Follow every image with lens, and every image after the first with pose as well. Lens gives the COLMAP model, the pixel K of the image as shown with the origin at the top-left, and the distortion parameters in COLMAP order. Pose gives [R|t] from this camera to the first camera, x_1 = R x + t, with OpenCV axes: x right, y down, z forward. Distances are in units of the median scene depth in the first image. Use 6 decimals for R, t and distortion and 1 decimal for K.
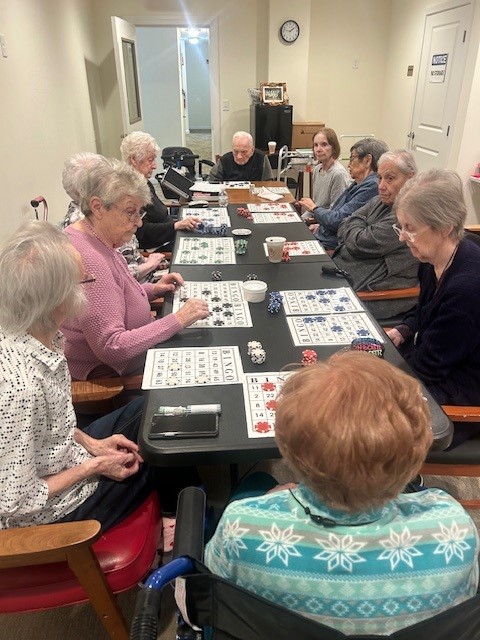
lens RADIAL K [[477.1, 0, 243.7], [0, 477.1, 320.7], [0, 0, 1]] dist [-0.010281, -0.010093]
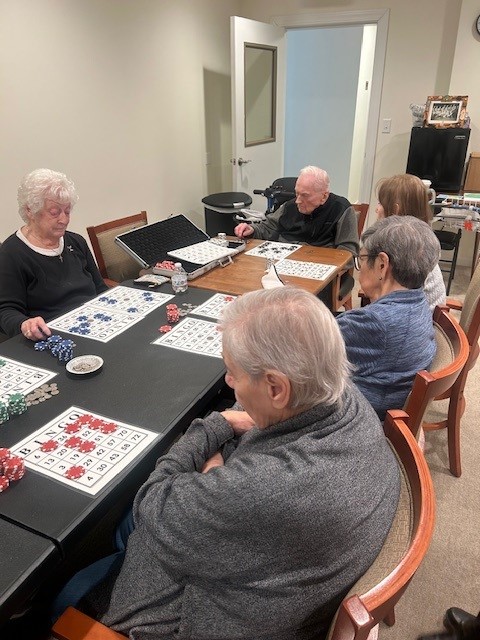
lens RADIAL K [[477.1, 0, 238.5], [0, 477.1, 318.4], [0, 0, 1]] dist [-0.010281, -0.010093]
pose [[0.865165, 0.203059, -0.458538, 0.180128], [-0.216914, 0.975922, 0.022906, -0.134787], [0.452148, 0.079645, 0.888380, 0.276531]]
